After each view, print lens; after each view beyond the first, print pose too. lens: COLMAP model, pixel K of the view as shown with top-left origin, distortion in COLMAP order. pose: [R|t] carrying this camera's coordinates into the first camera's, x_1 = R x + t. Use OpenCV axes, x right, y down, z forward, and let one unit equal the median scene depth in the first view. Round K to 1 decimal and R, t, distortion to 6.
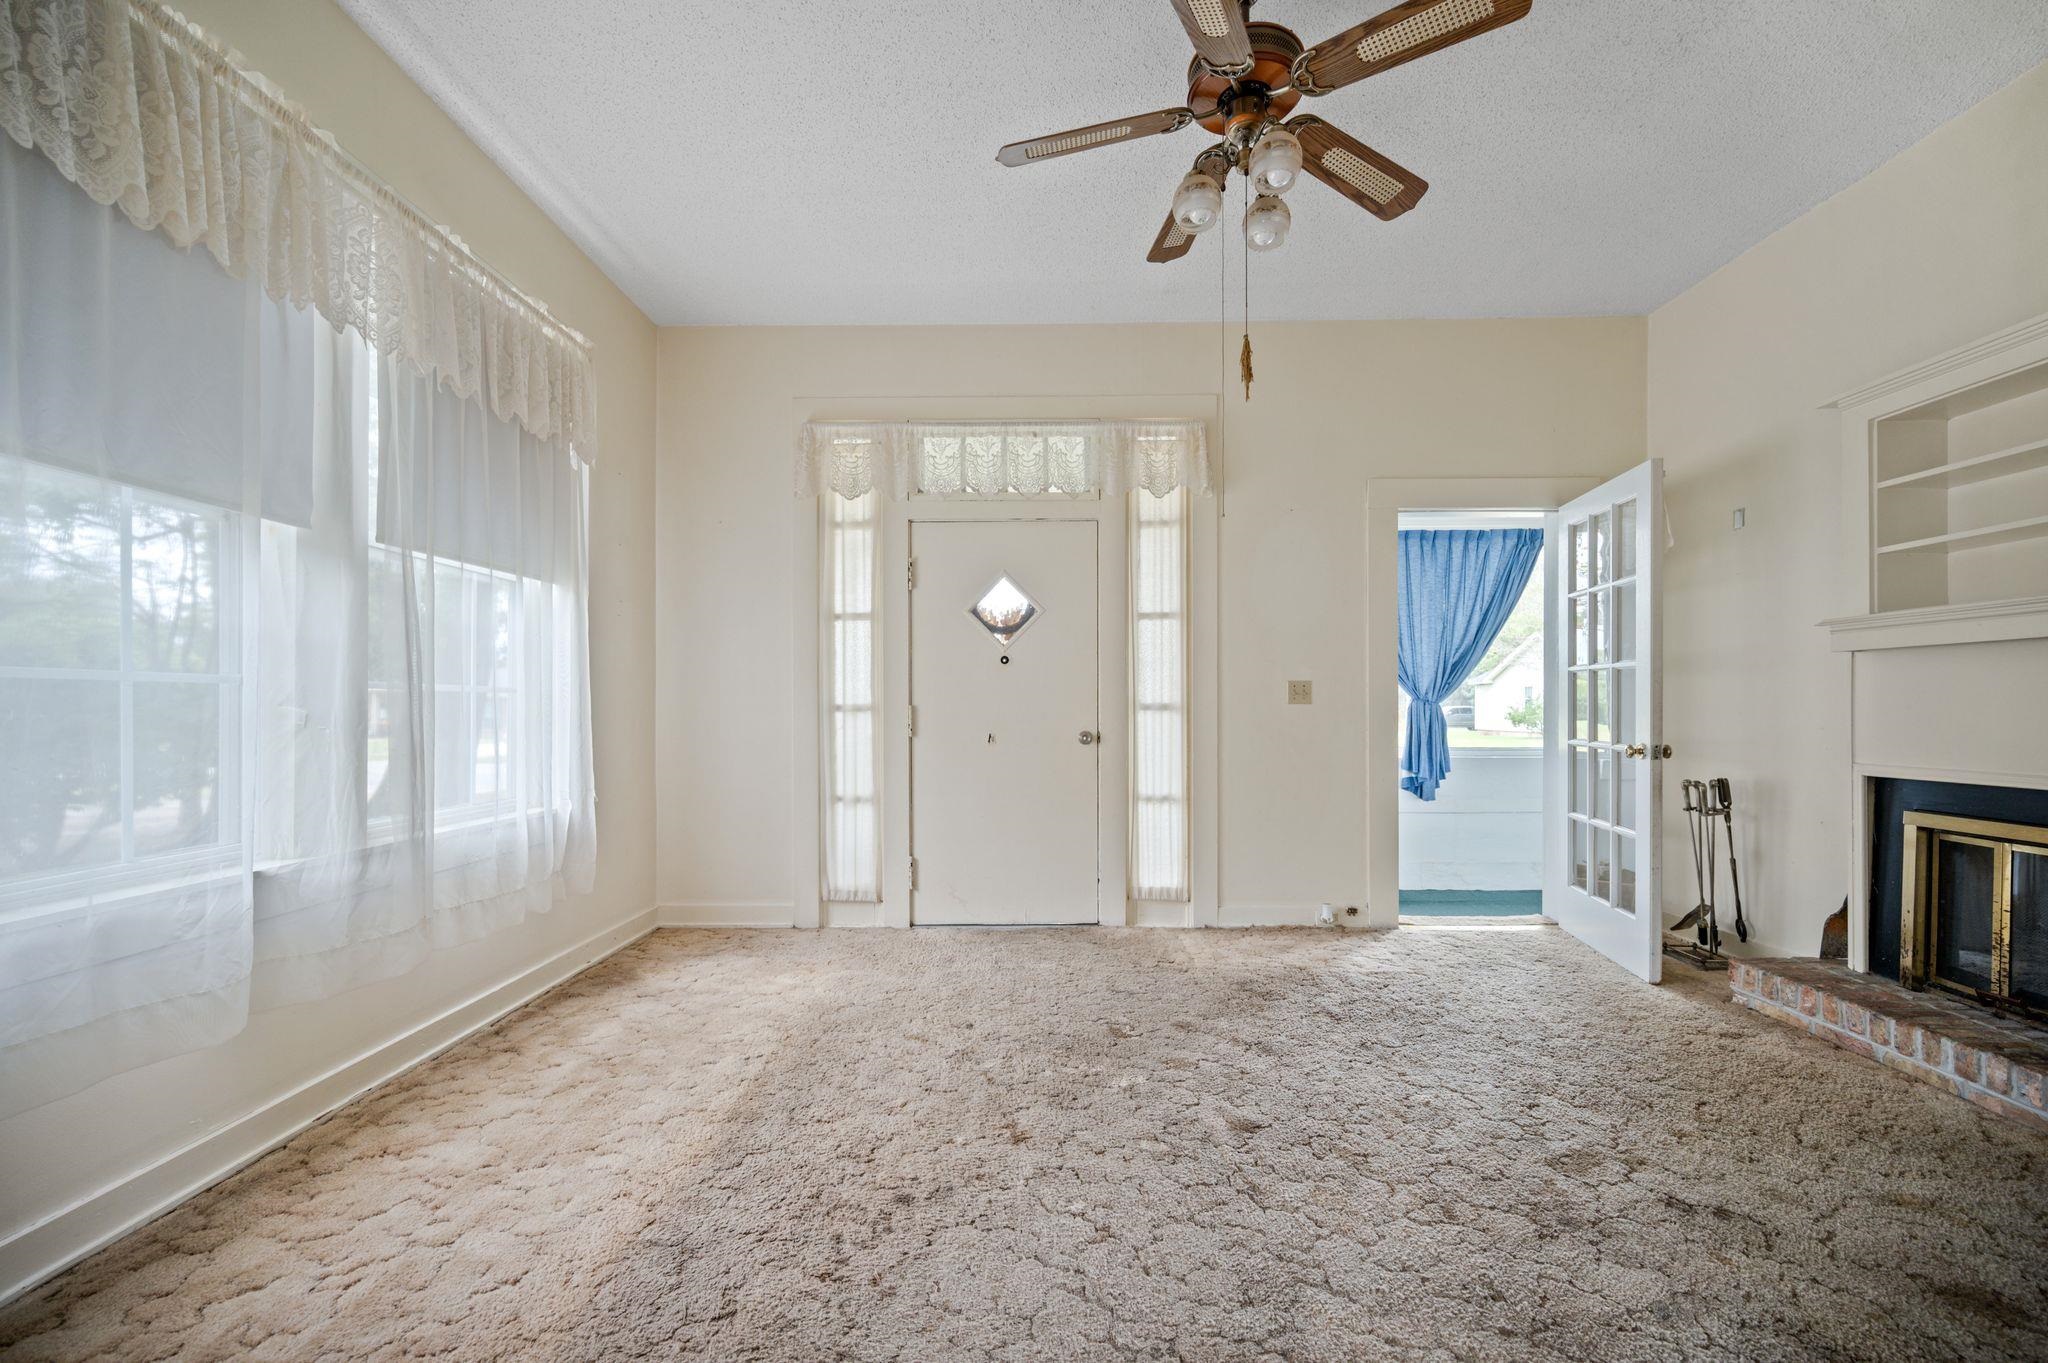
lens RADIAL K [[815.4, 0, 1026.9], [0, 815.4, 703.8], [0, 0, 1]] dist [-0.001033, -0.000349]
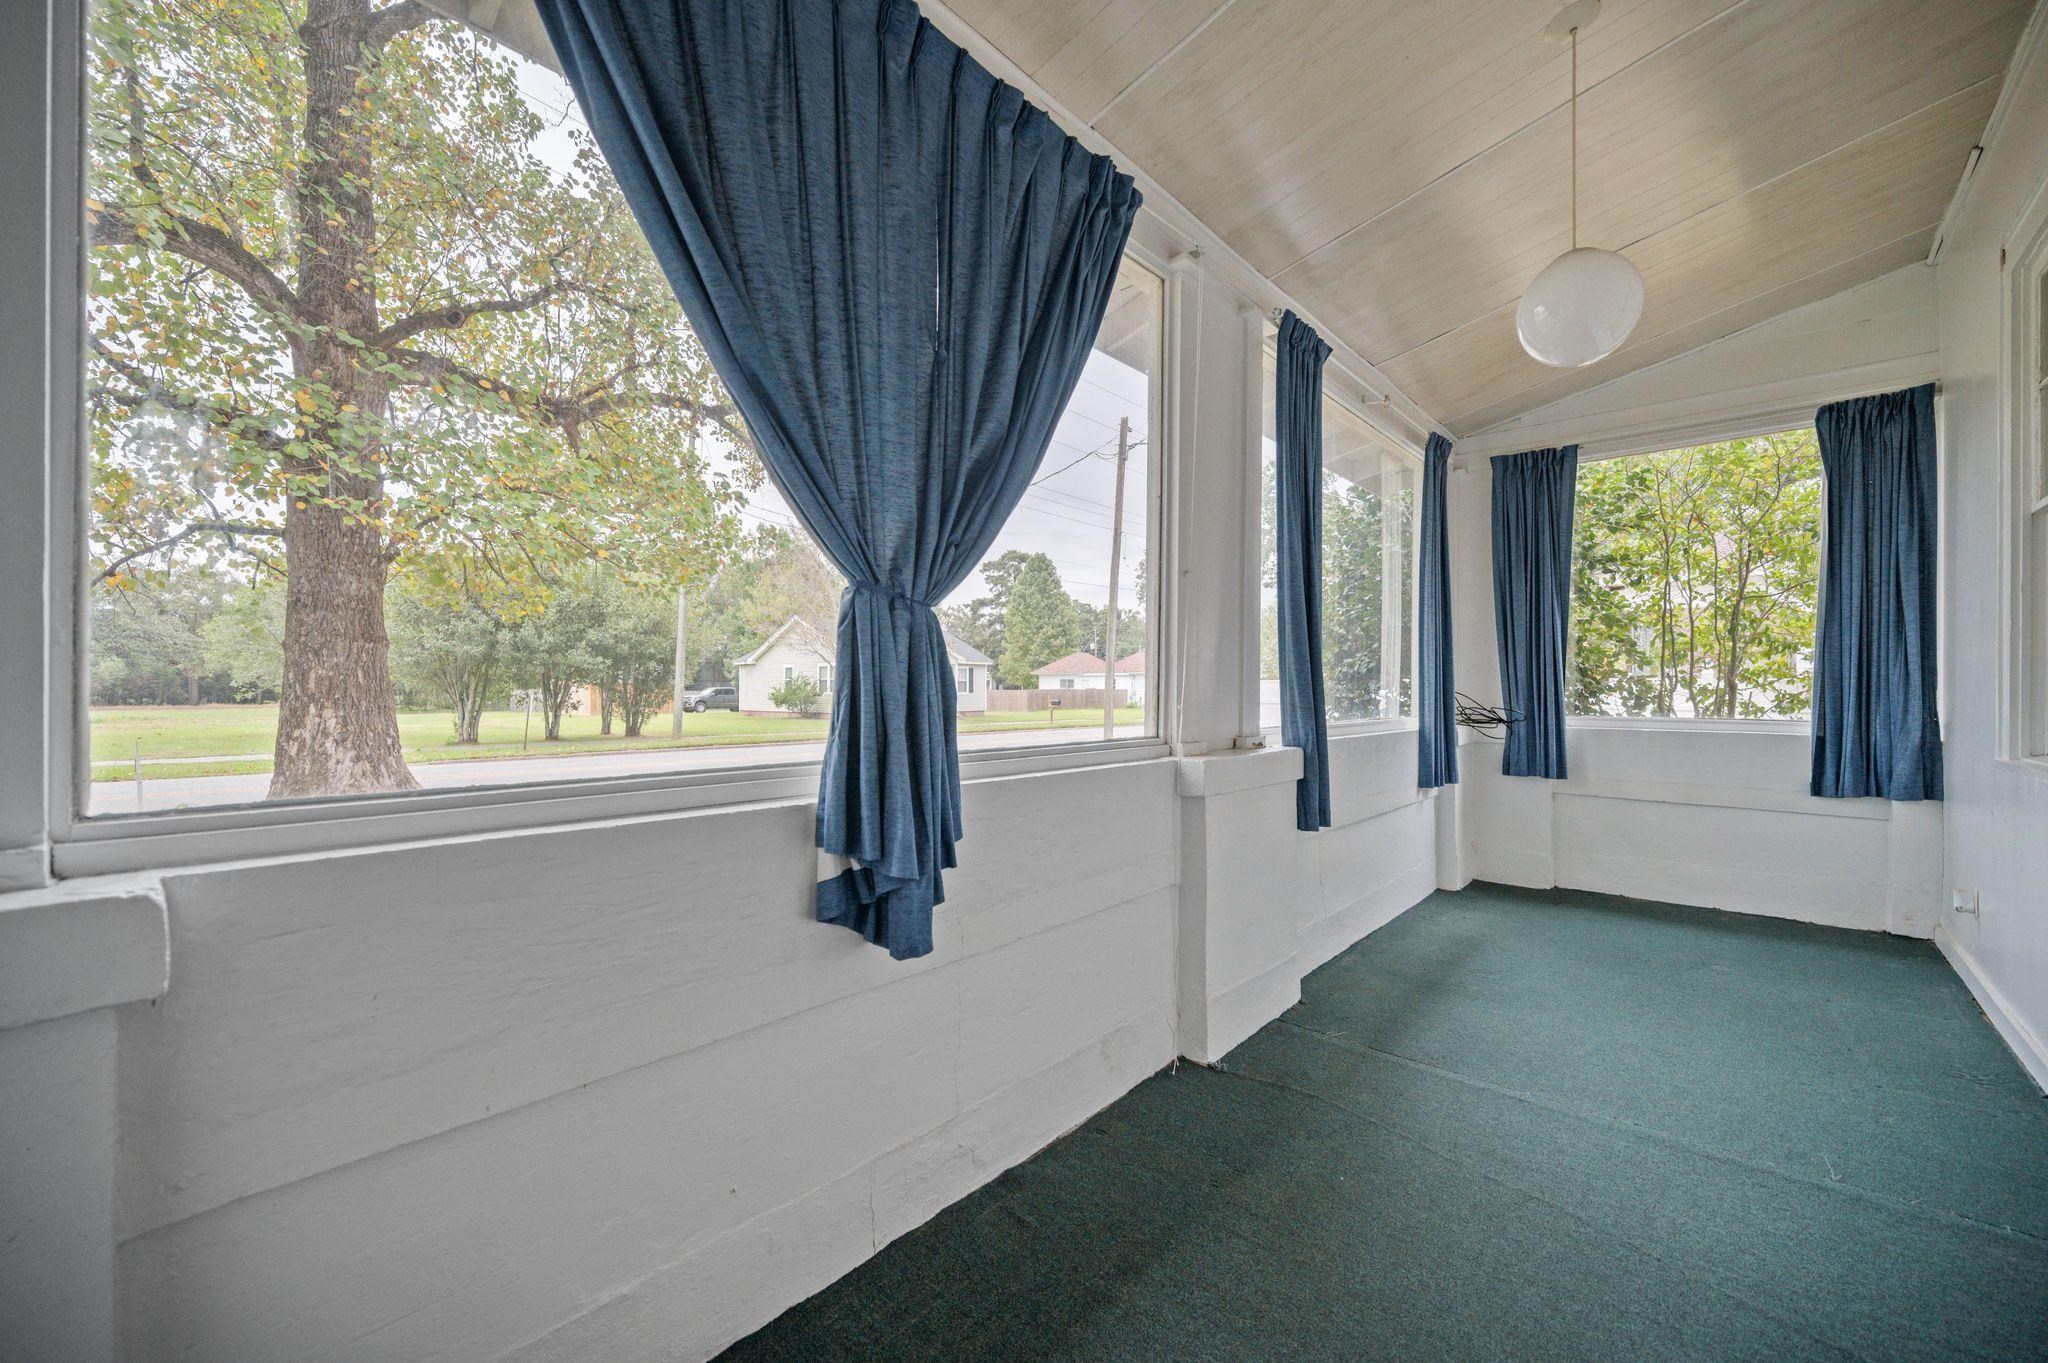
lens RADIAL K [[807.9, 0, 1024.6], [0, 807.9, 685.7], [0, 0, 1]] dist [-0.001701, -0.000193]
pose [[0.654655, 0.008309, 0.755882, 0.356718], [-0.006791, 0.999964, -0.005111, 0.034345], [-0.755897, -0.001787, 0.654688, 0.908336]]
